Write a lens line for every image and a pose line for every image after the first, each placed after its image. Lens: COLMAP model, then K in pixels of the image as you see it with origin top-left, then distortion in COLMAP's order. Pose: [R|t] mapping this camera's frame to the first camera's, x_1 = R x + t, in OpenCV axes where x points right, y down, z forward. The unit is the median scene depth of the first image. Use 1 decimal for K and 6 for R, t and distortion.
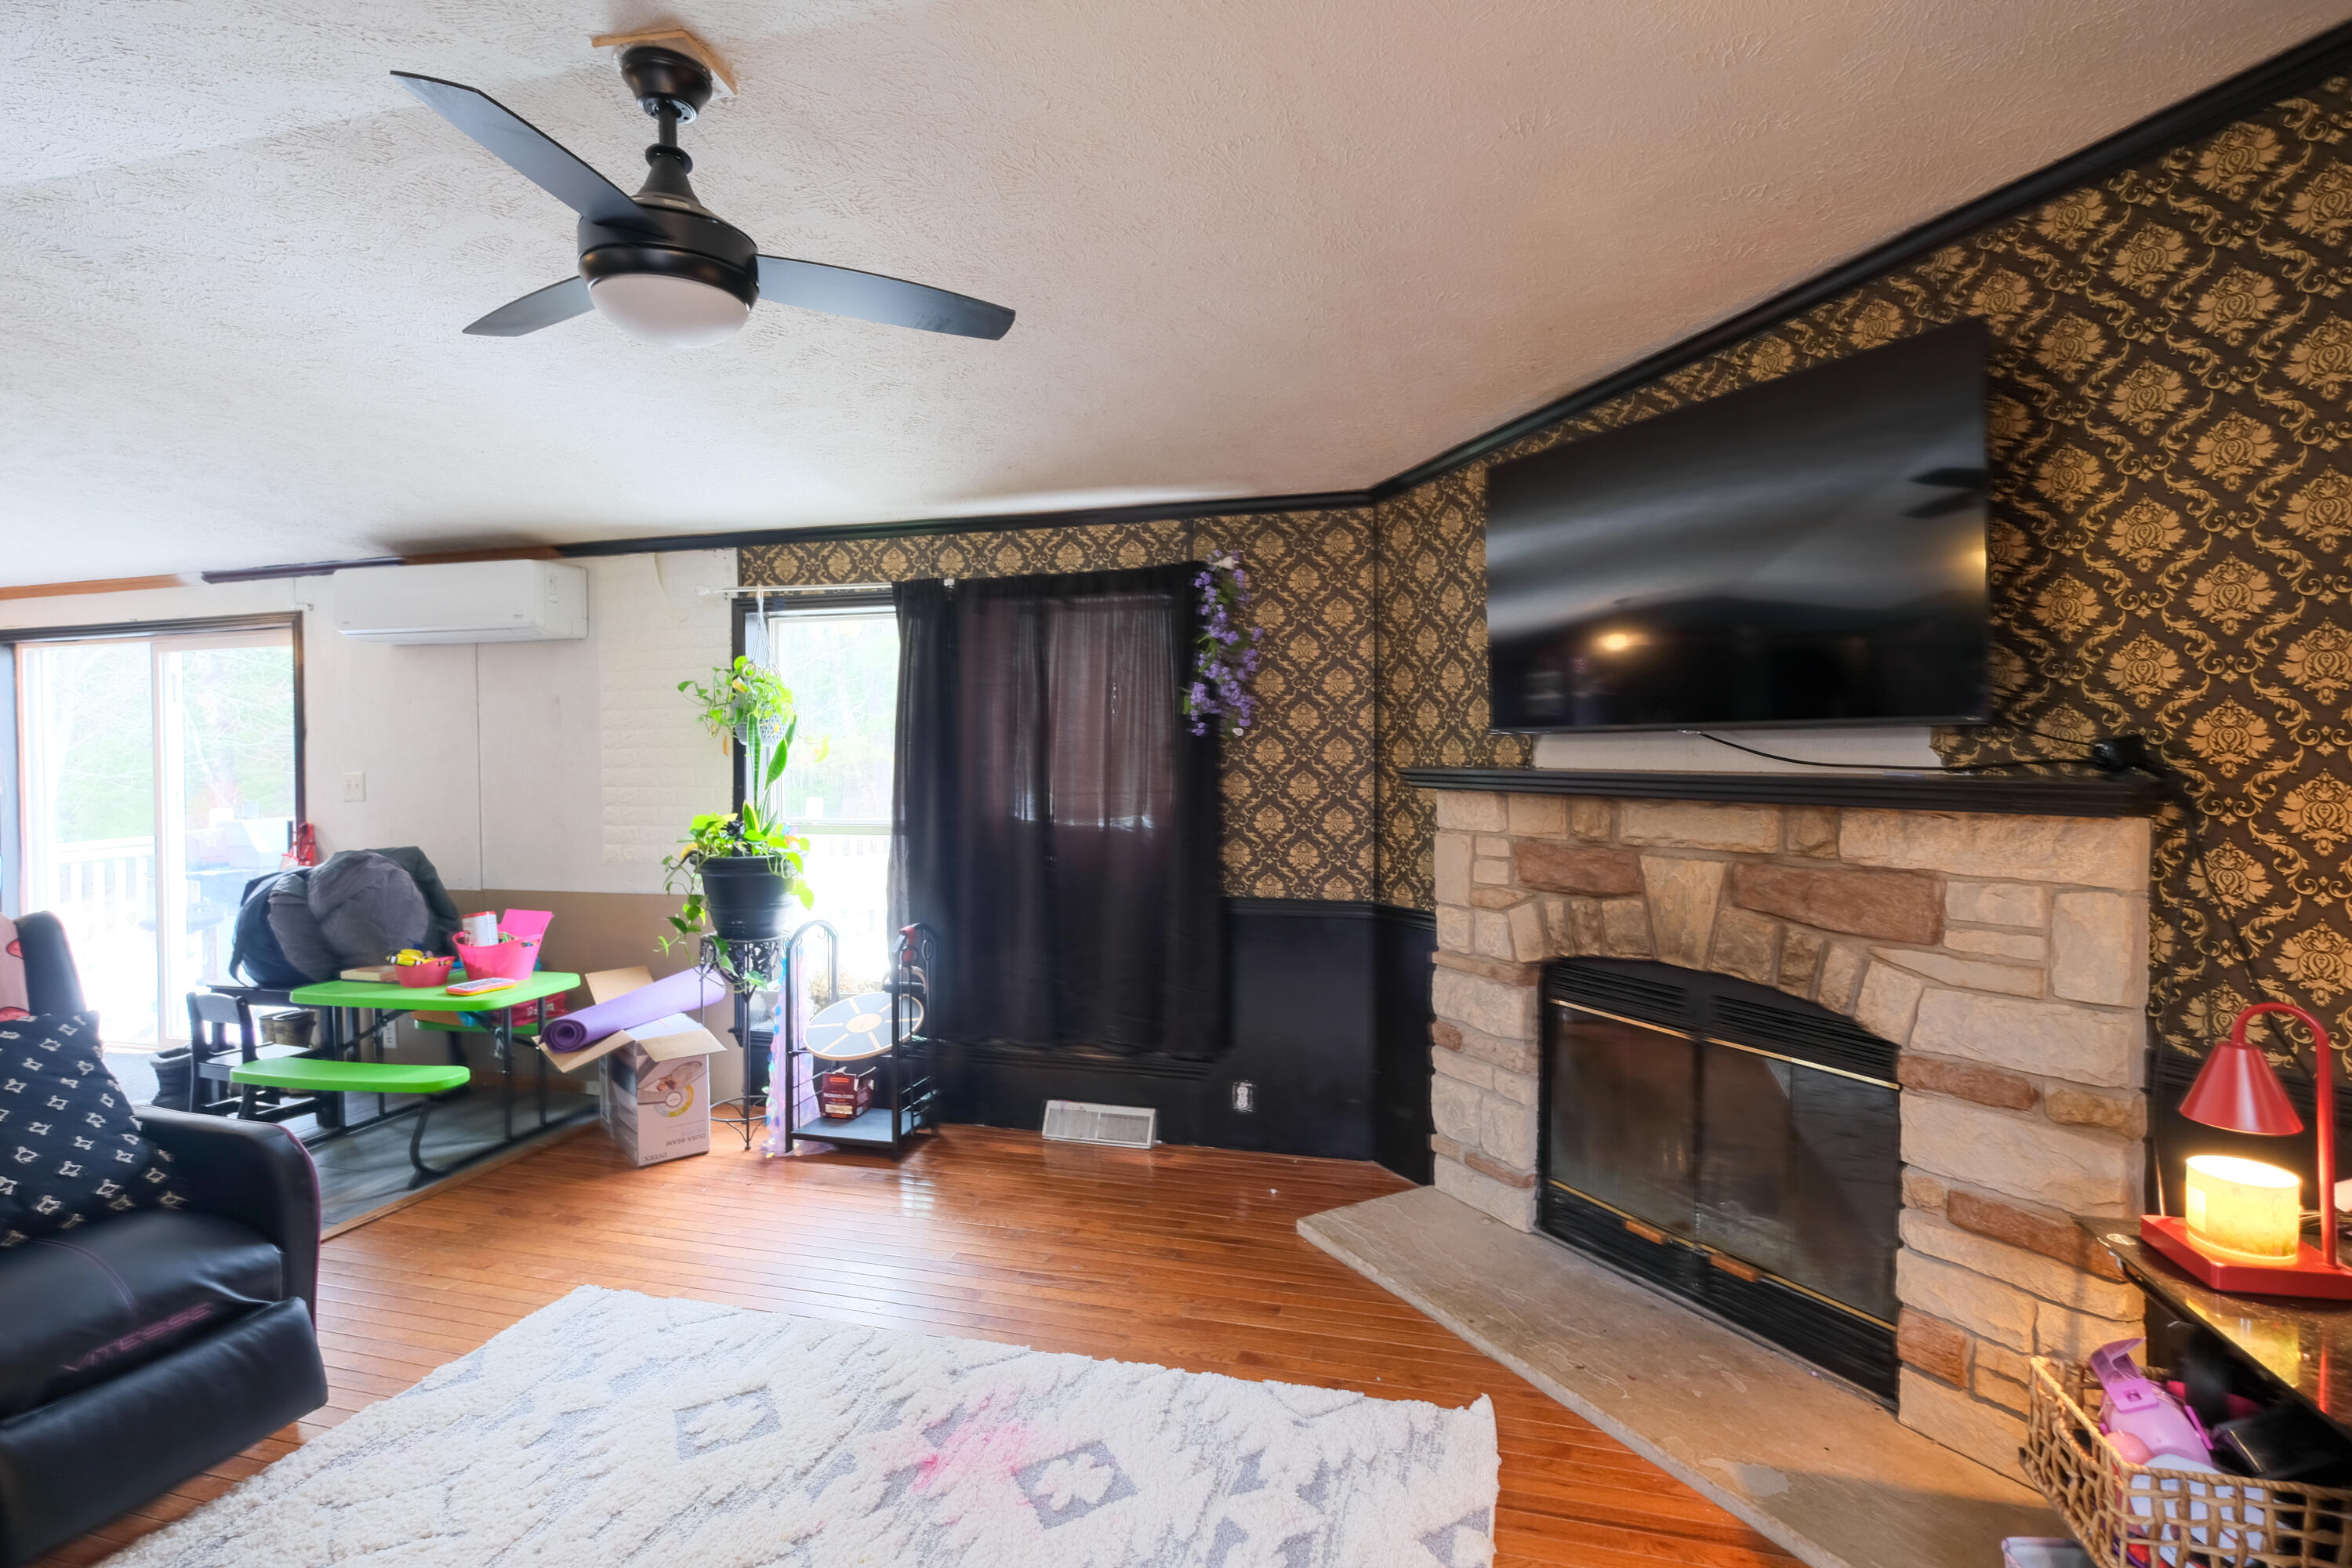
lens RADIAL K [[1084.8, 0, 1177.6], [0, 1084.8, 762.4], [0, 0, 1]] dist [0.013526, 0.000114]
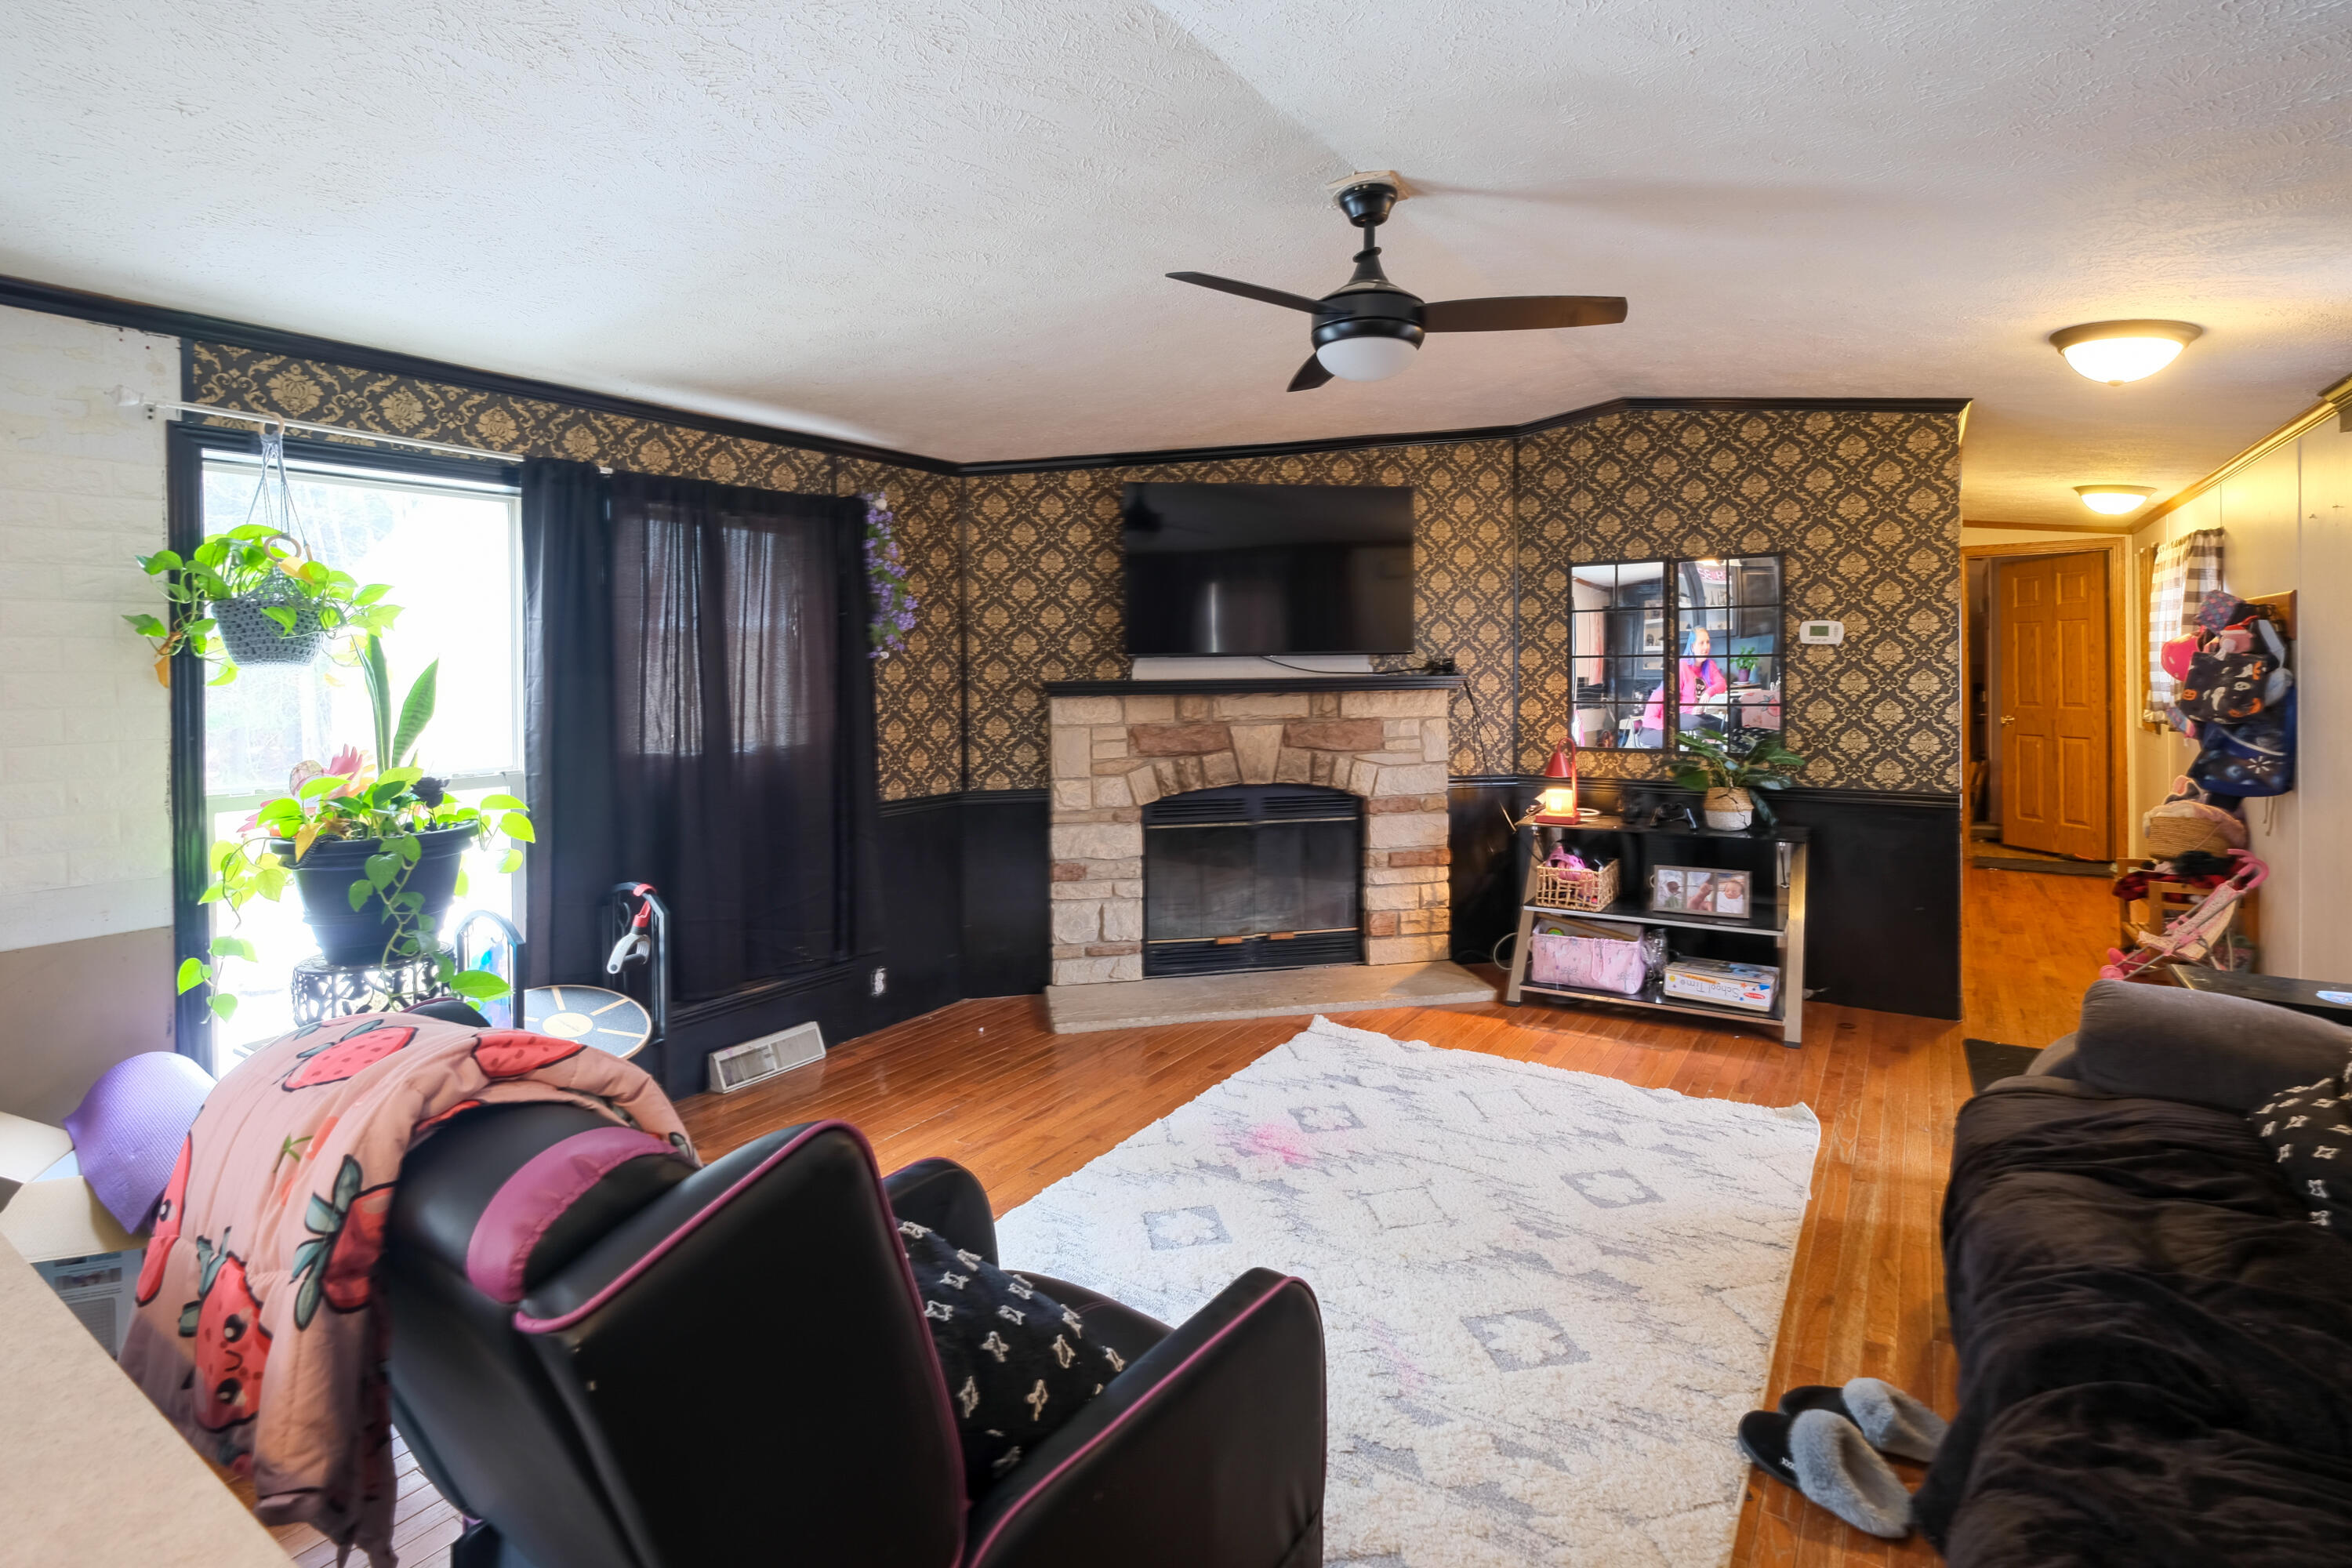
lens RADIAL K [[1017.1, 0, 1176.4], [0, 1017.1, 675.4], [0, 0, 1]] dist [-0.000855, -0.000189]
pose [[0.381584, -0.005286, 0.924319, -1.000787], [0.024956, 0.999678, -0.004586, 0.007304], [-0.923997, 0.024817, 0.381593, 0.397242]]
